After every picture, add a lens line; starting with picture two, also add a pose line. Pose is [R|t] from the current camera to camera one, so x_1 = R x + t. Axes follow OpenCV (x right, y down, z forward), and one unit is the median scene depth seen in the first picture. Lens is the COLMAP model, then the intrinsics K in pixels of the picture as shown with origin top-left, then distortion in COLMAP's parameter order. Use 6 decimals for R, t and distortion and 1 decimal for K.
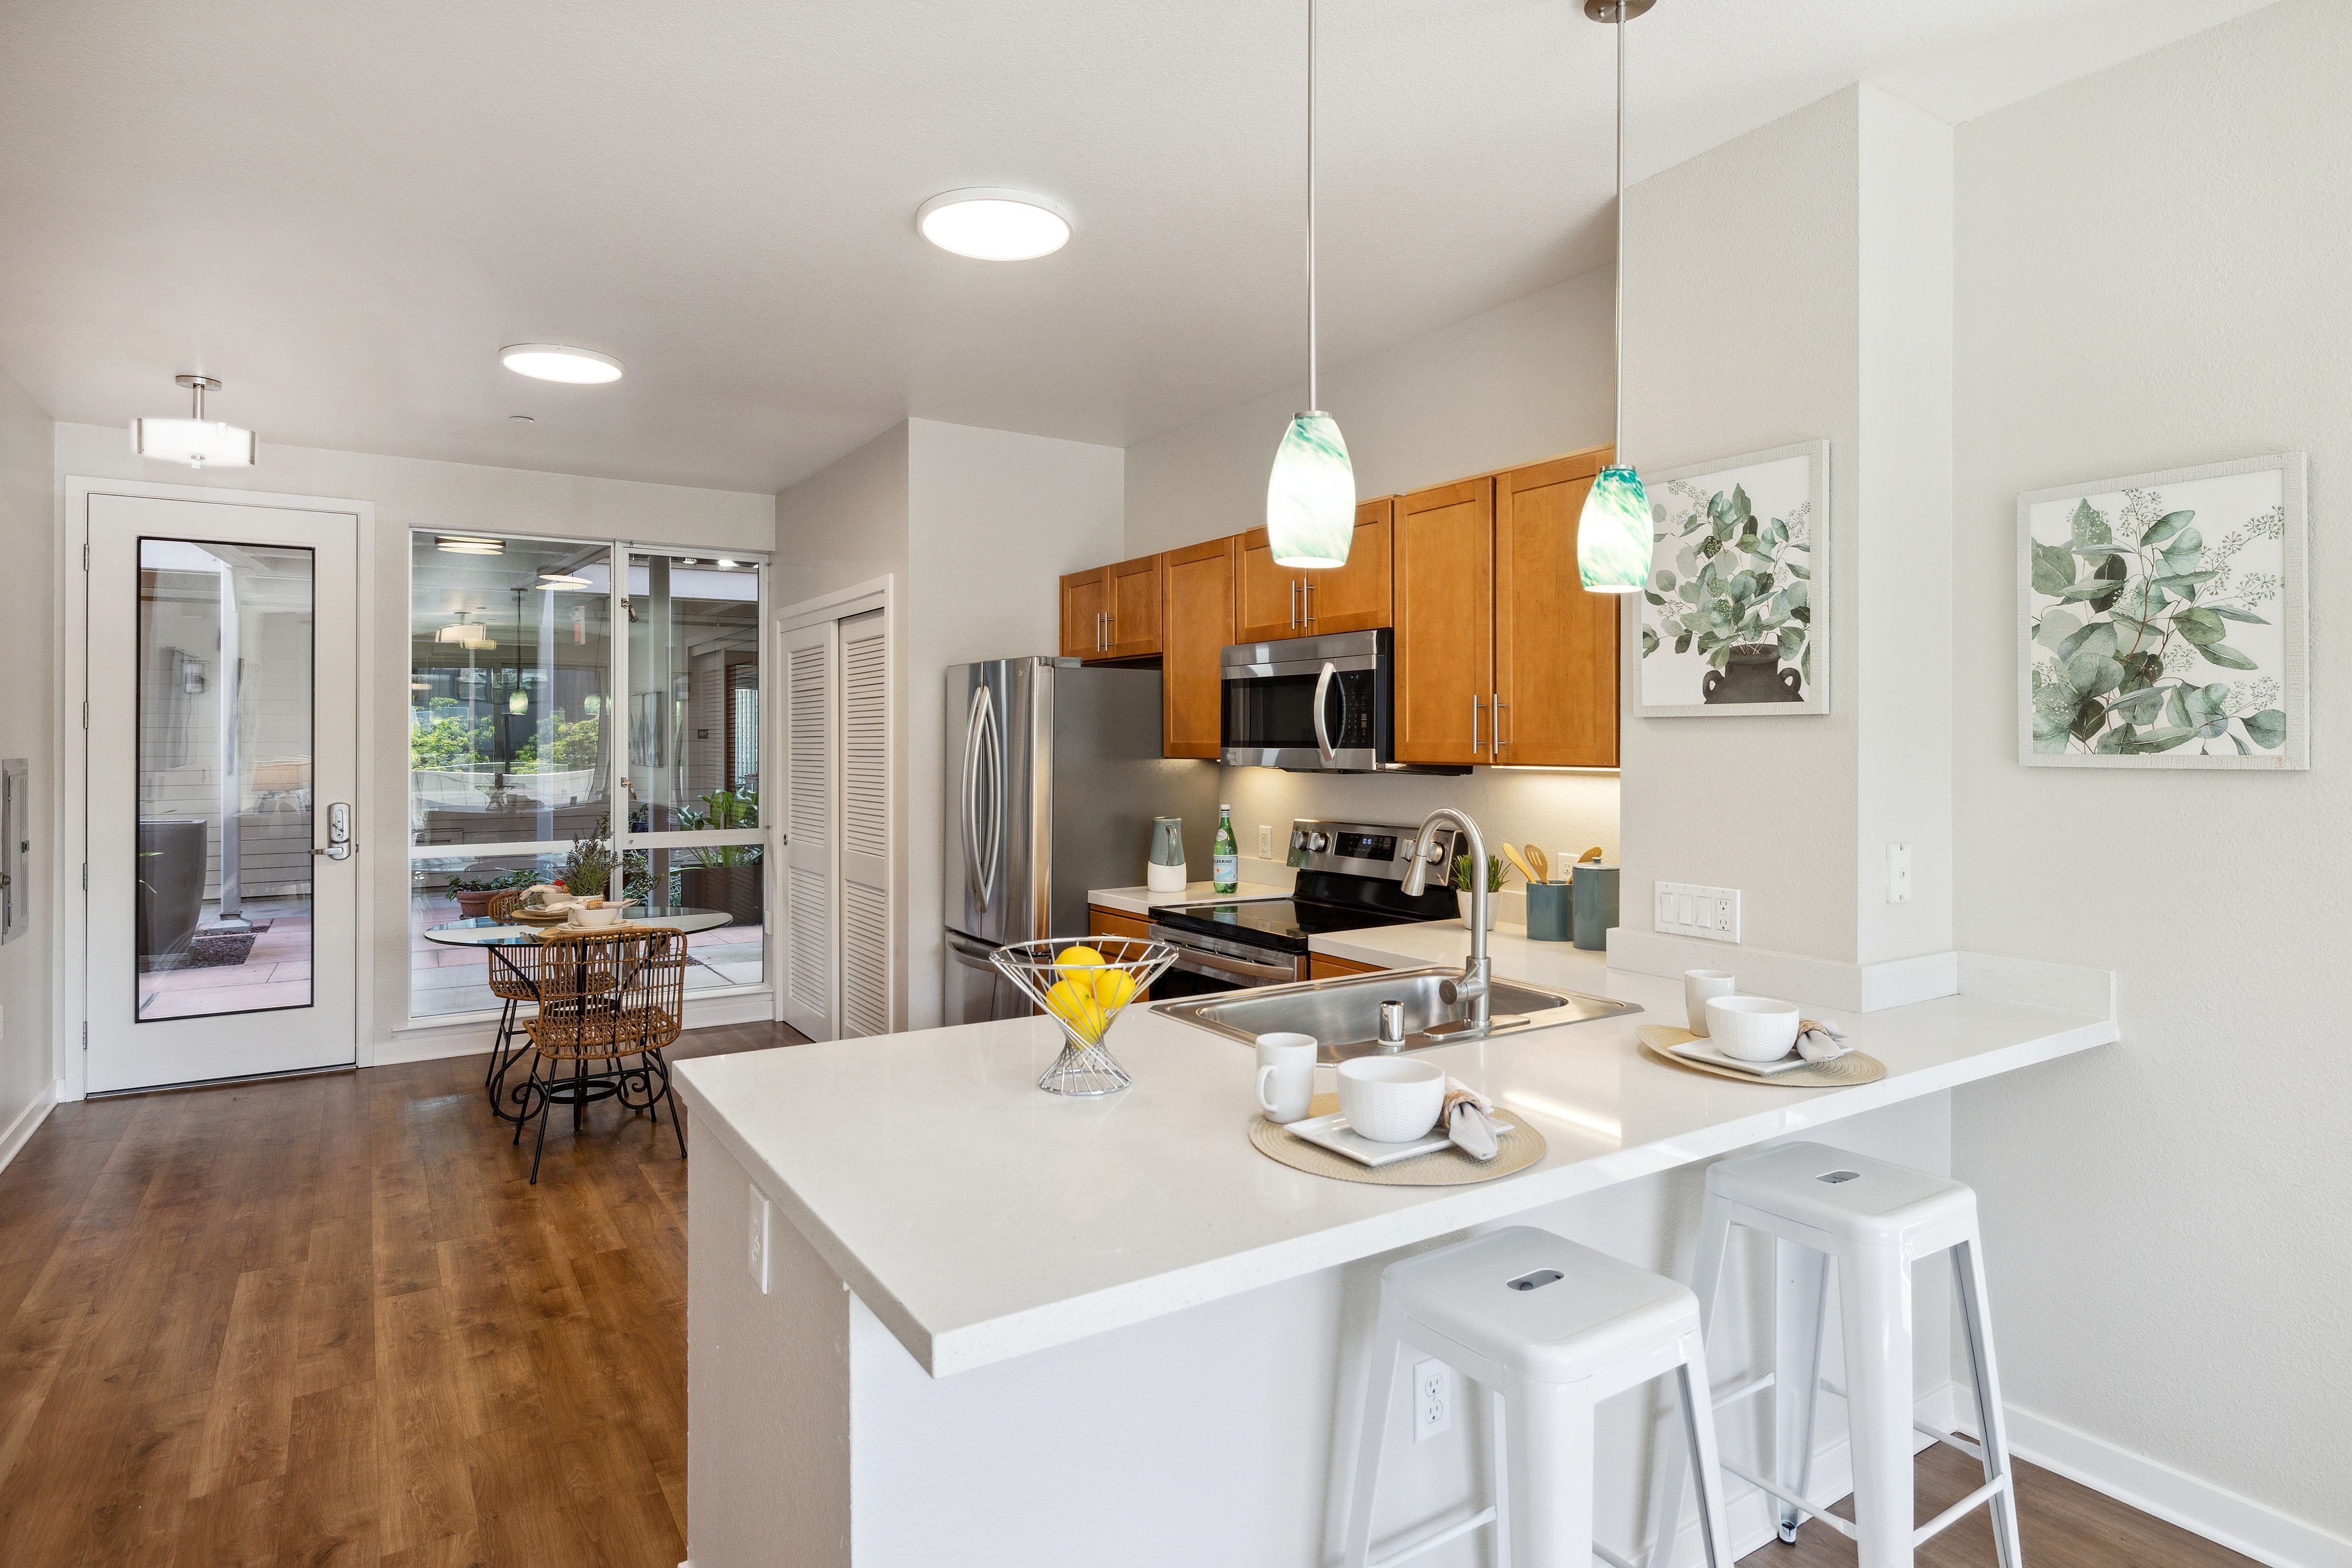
lens RADIAL K [[1259.7, 0, 1178.1], [0, 1259.7, 731.3], [0, 0, 1]] dist [-0.000392, -0.000148]
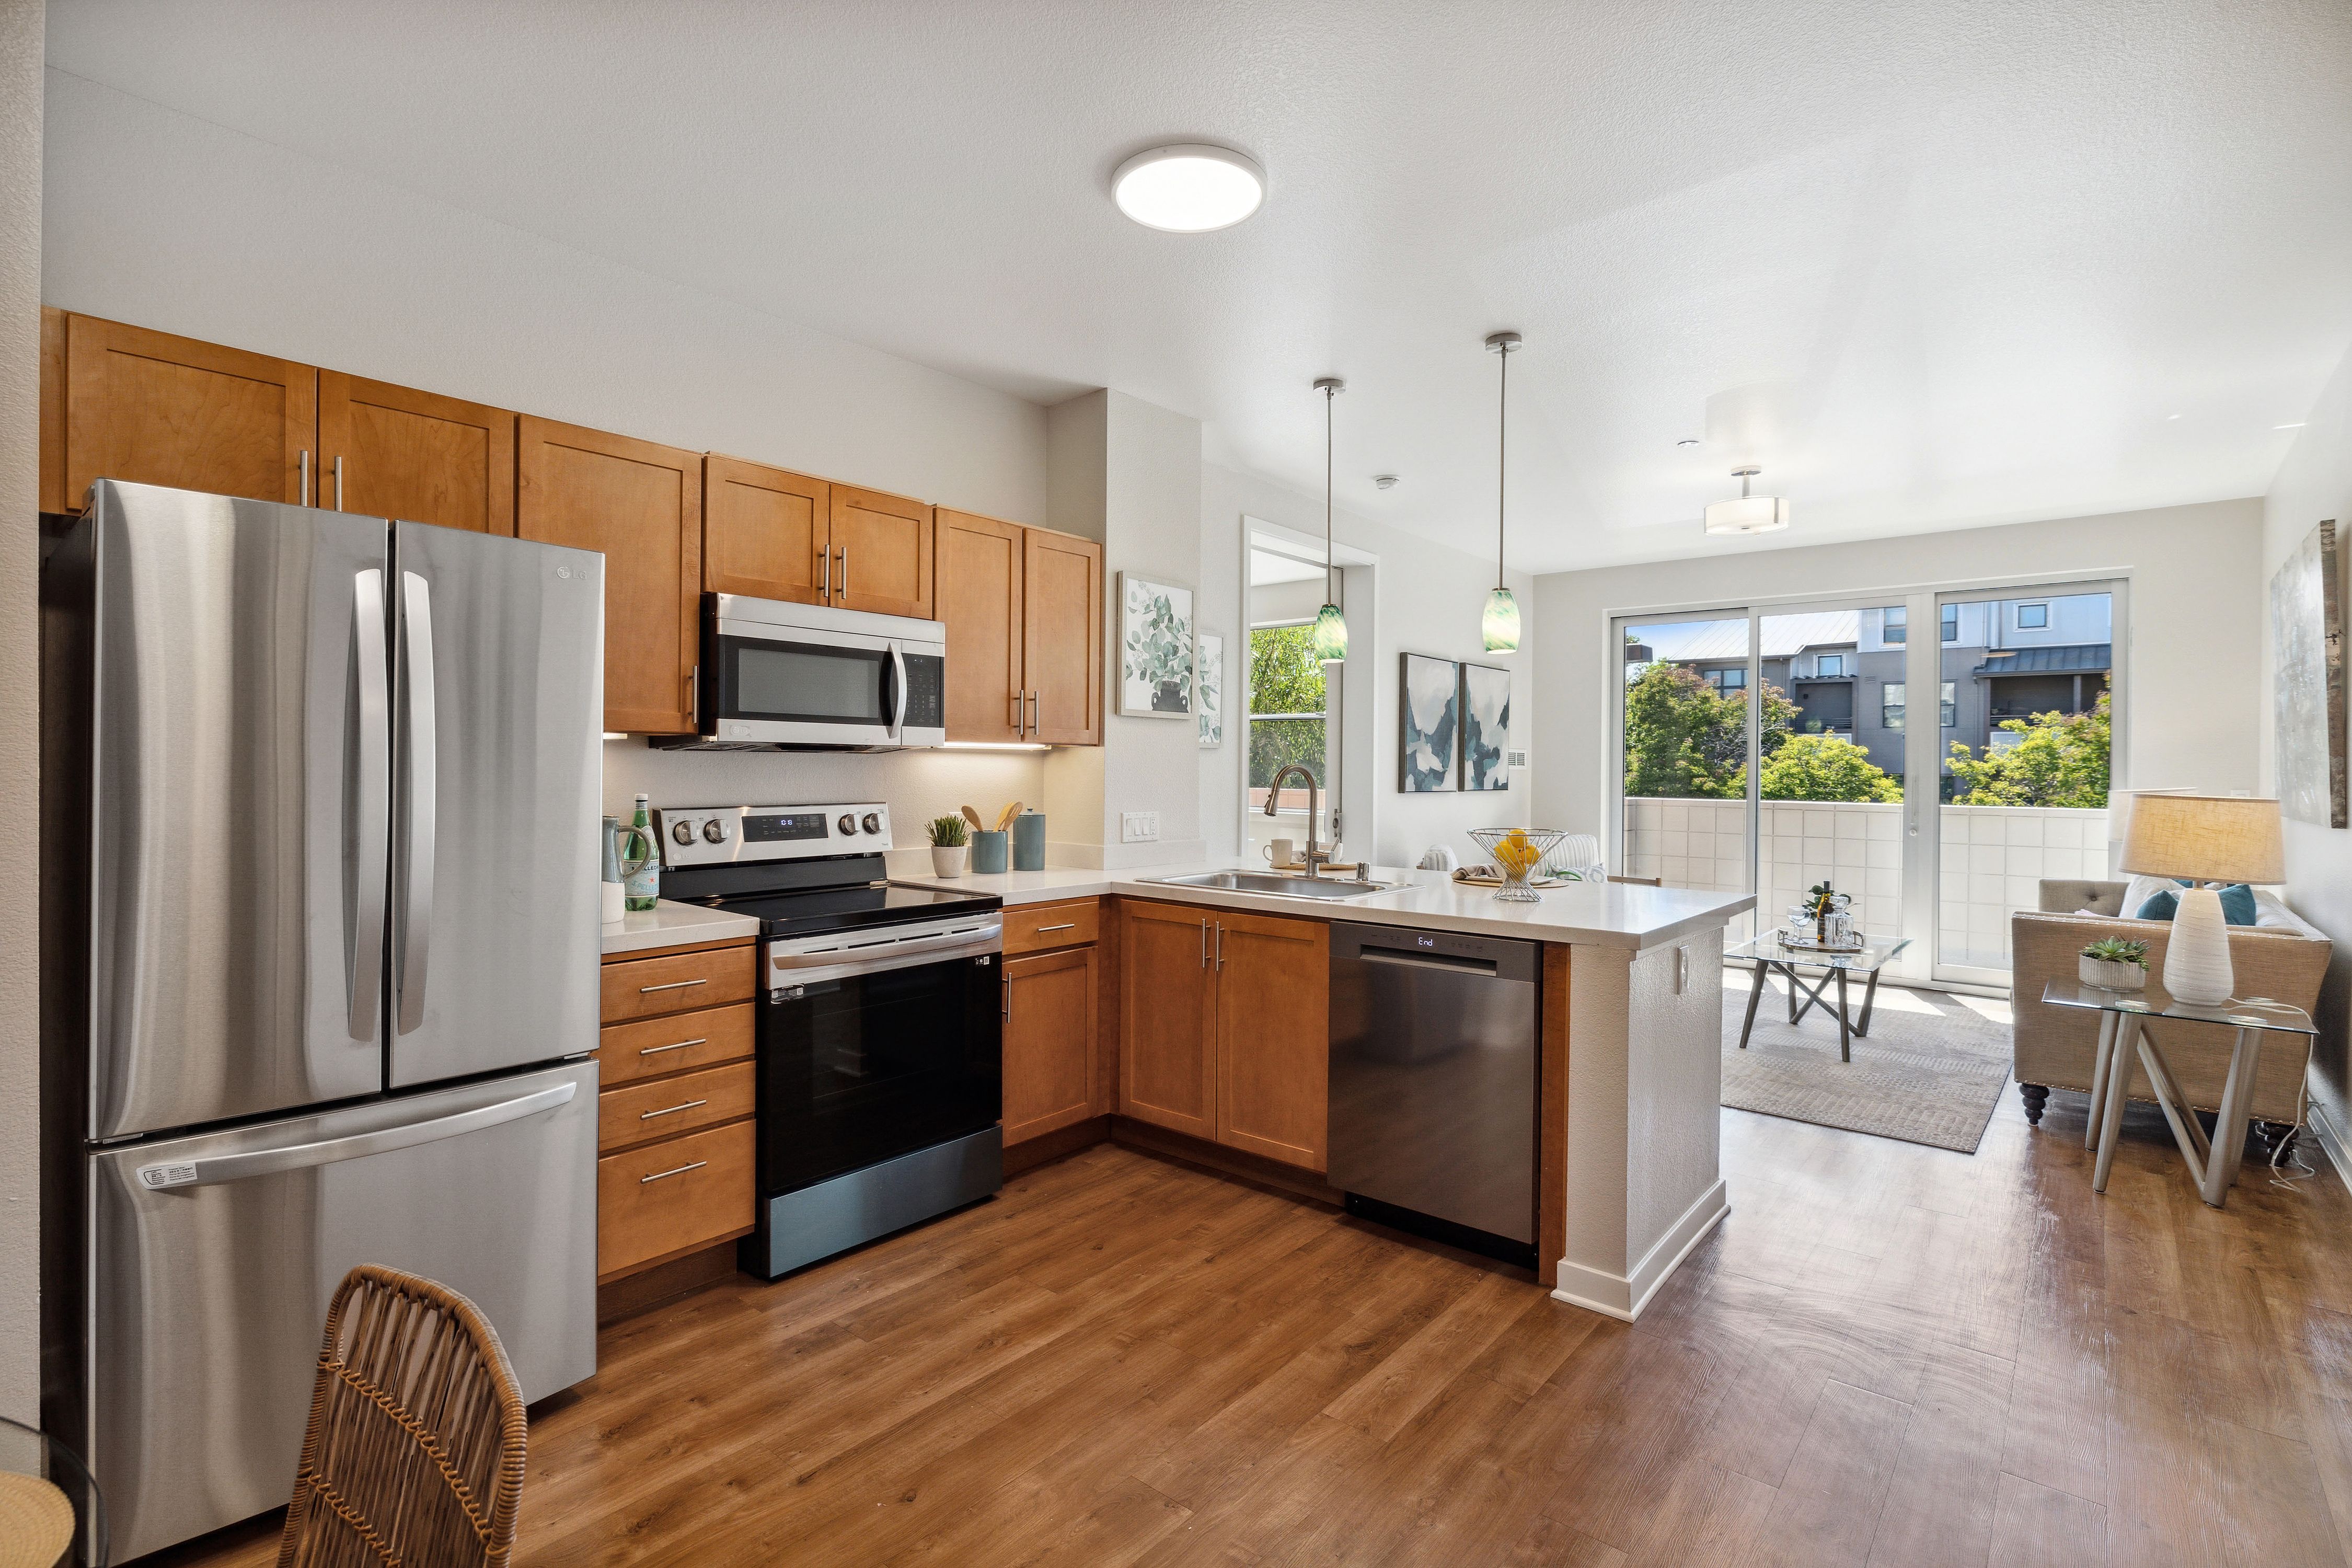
lens RADIAL K [[1085.7, 0, 1179.6], [0, 1085.7, 768.9], [0, 0, 1]] dist [-0.009072, 0.000198]
pose [[-0.286837, -0.004574, 0.957968, -1.093402], [-0.013964, 0.999902, 0.000593, 0.061174], [-0.957878, -0.013207, -0.286873, 1.416318]]
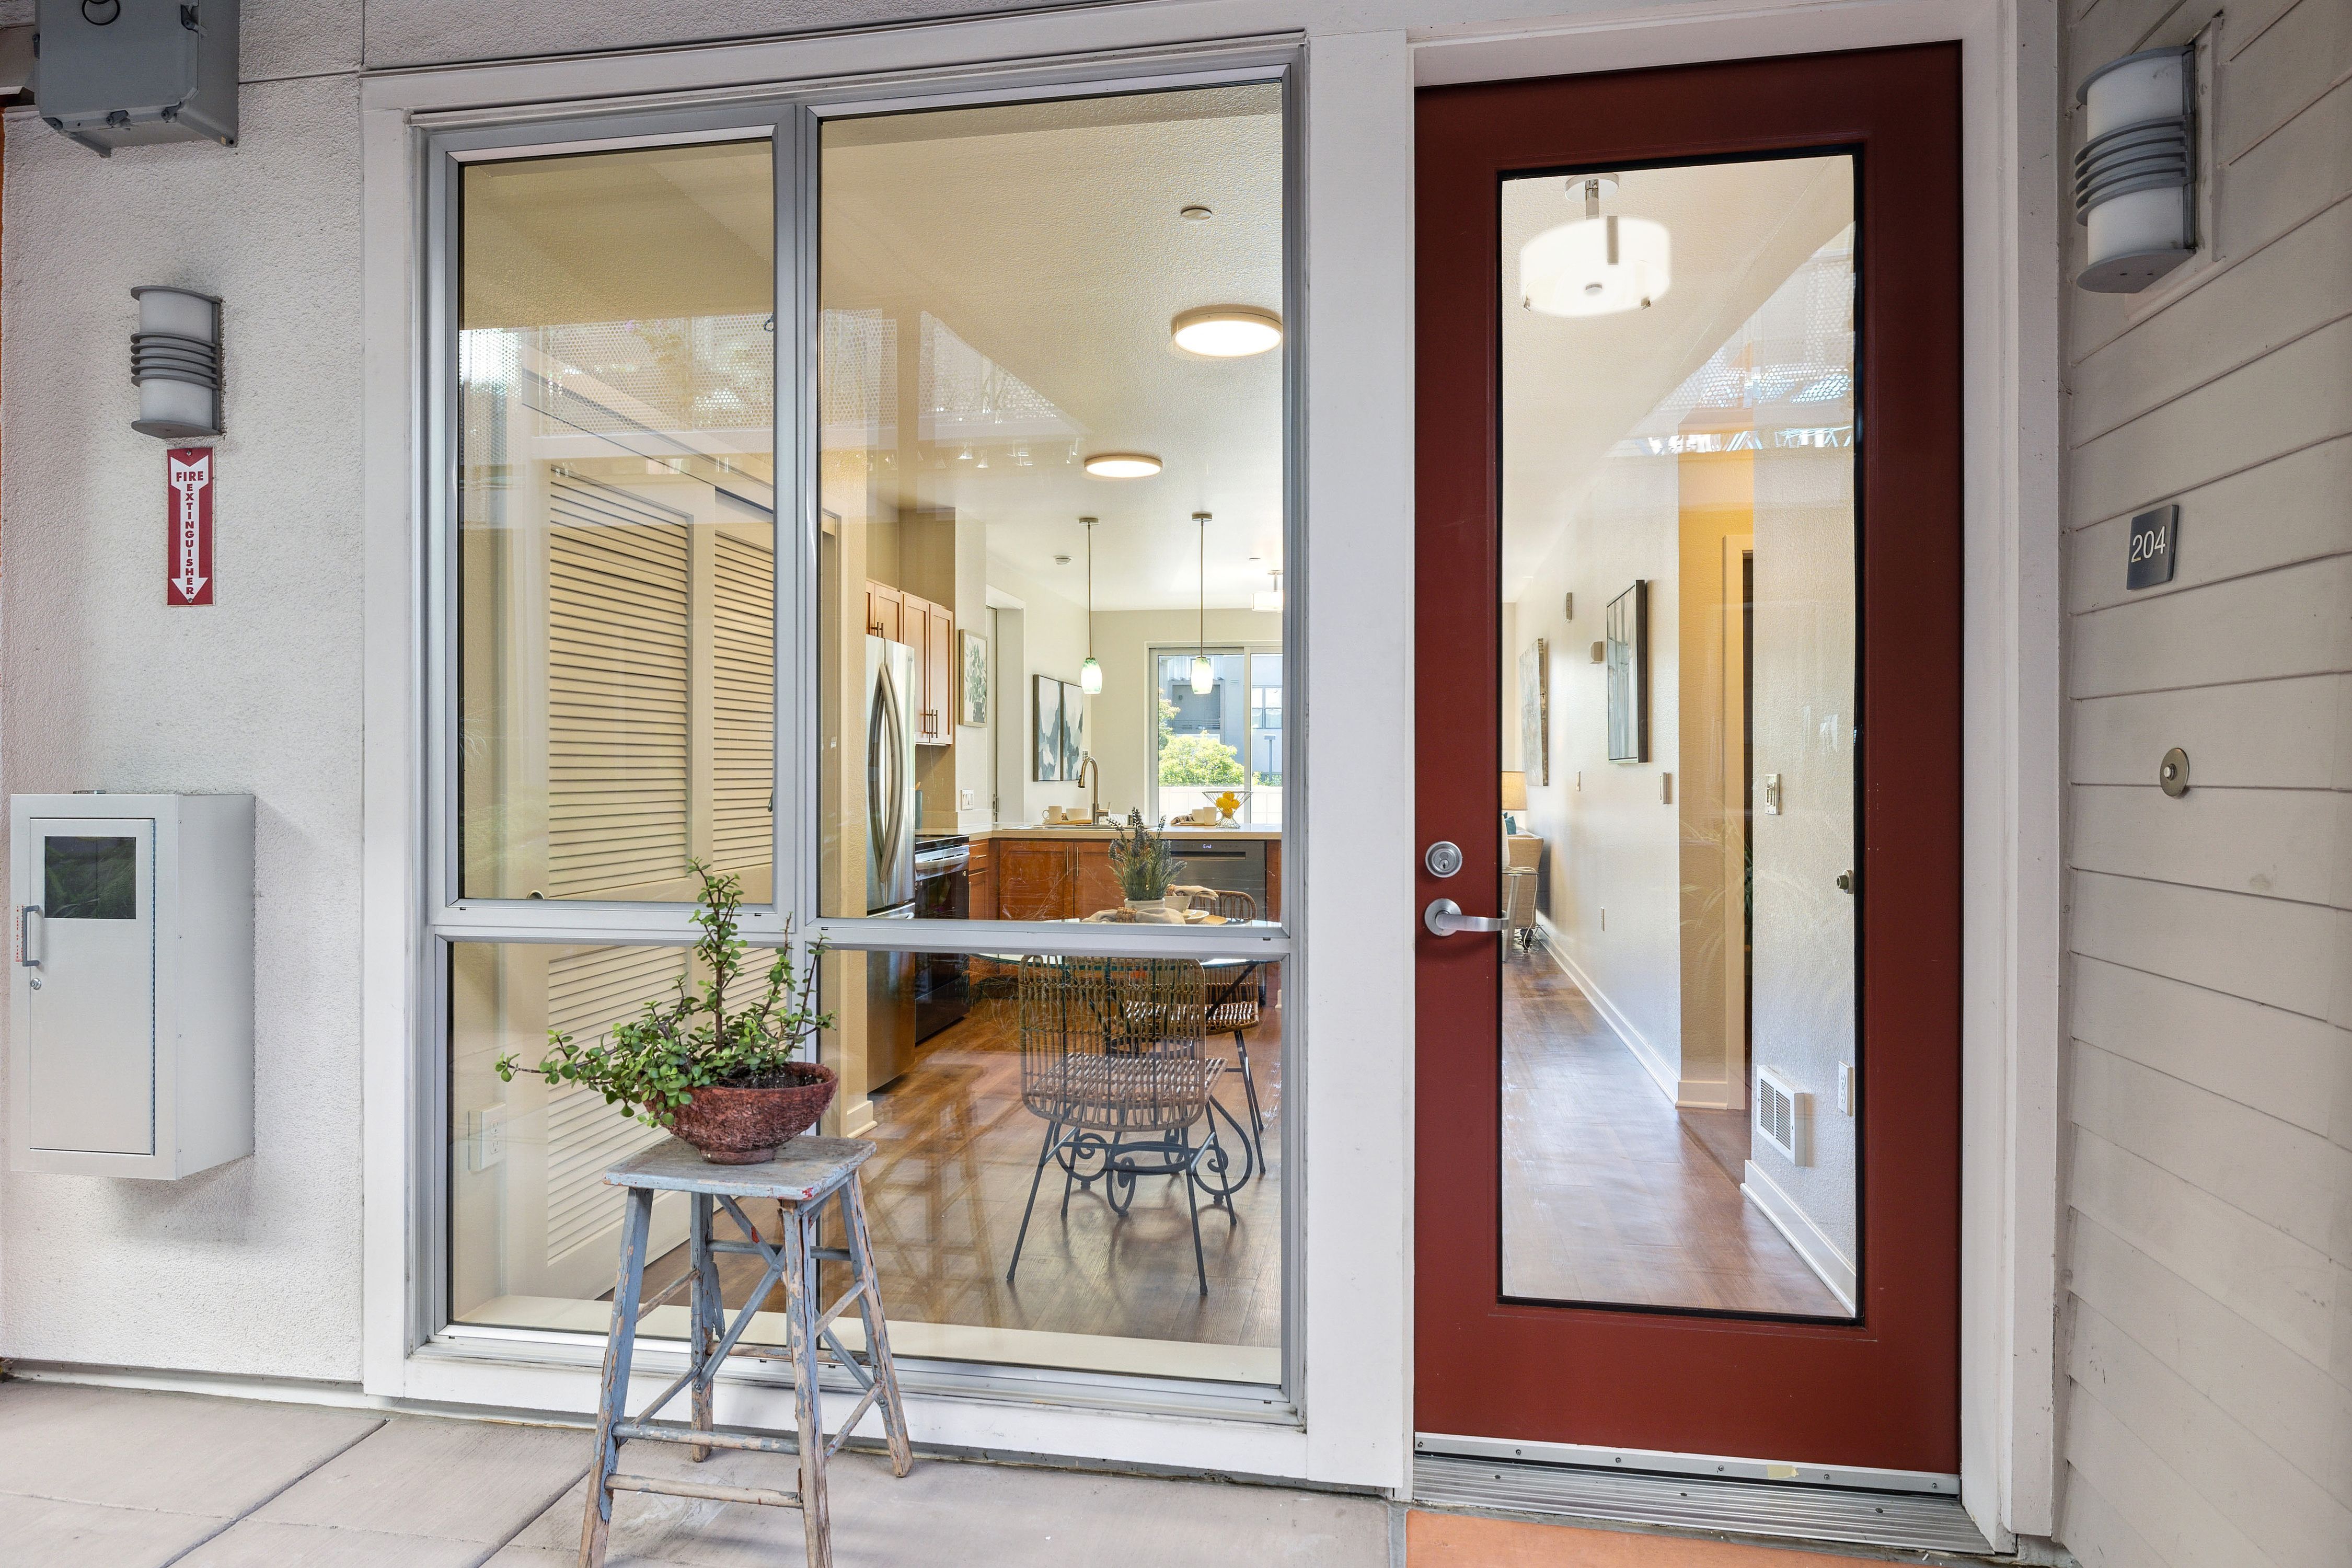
lens RADIAL K [[1303.6, 0, 1176.0], [0, 1303.6, 784.0], [0, 0, 1]] dist [0.023683, -0.000012]
pose [[-0.737929, -0.006200, 0.674850, -1.801062], [-0.004323, 0.999981, 0.004460, 0.097784], [-0.674864, 0.000374, -0.737942, 2.785738]]
